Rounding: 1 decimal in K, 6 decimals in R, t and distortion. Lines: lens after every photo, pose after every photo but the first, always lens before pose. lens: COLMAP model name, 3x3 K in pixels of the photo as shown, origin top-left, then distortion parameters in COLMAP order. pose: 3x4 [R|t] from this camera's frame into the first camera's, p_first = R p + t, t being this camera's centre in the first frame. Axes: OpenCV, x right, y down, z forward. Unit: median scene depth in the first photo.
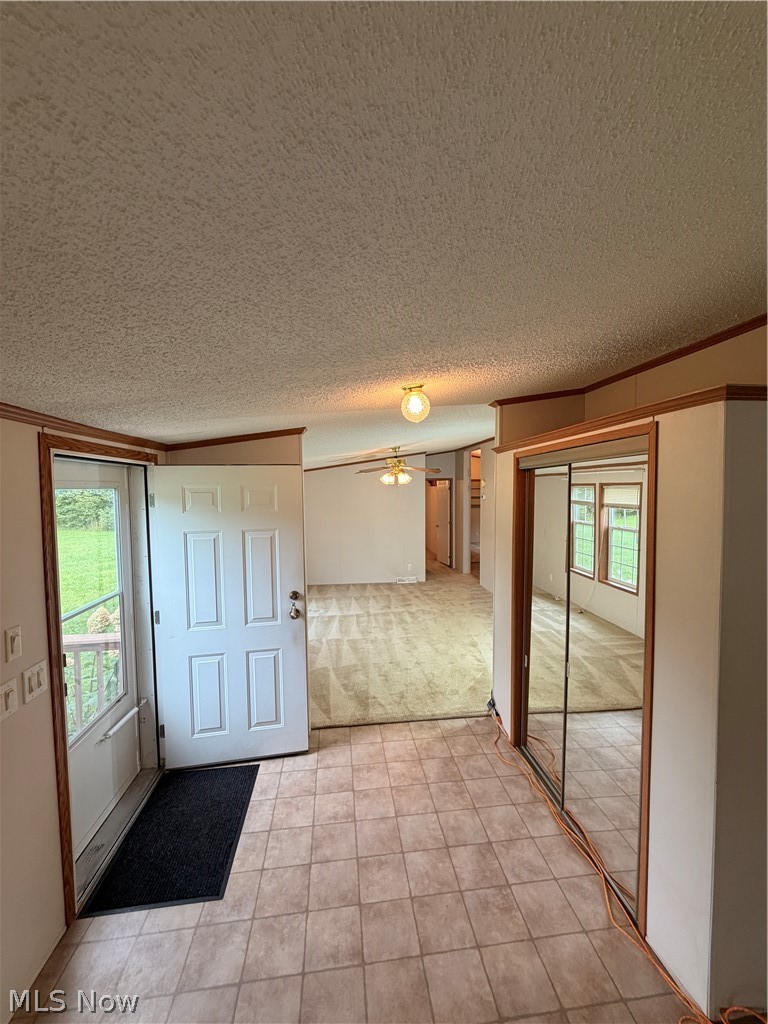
lens RADIAL K [[411.1, 0, 382.5], [0, 411.1, 512.1], [0, 0, 1]] dist [-0.002167, -0.000206]
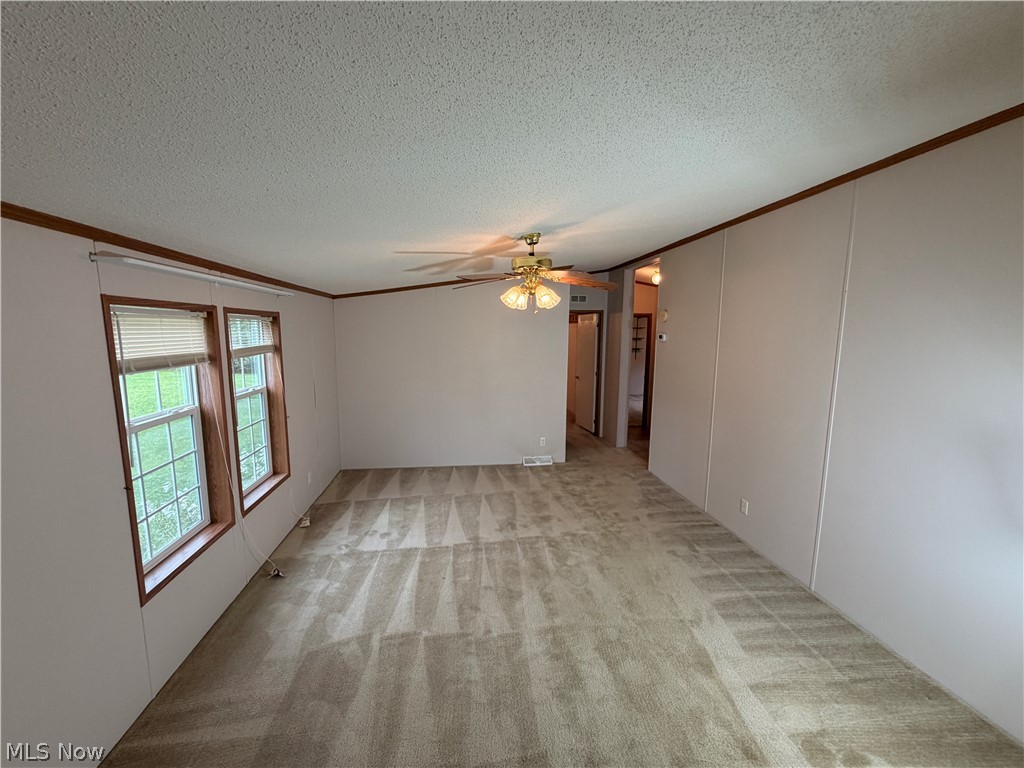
lens RADIAL K [[411.1, 0, 514.3], [0, 411.1, 384.8], [0, 0, 1]] dist [-0.002167, -0.000206]
pose [[0.999440, 0.011792, 0.031310, -0.003048], [-0.014089, 0.997144, 0.074192, -0.009891], [-0.030345, -0.074592, 0.996752, 0.441430]]
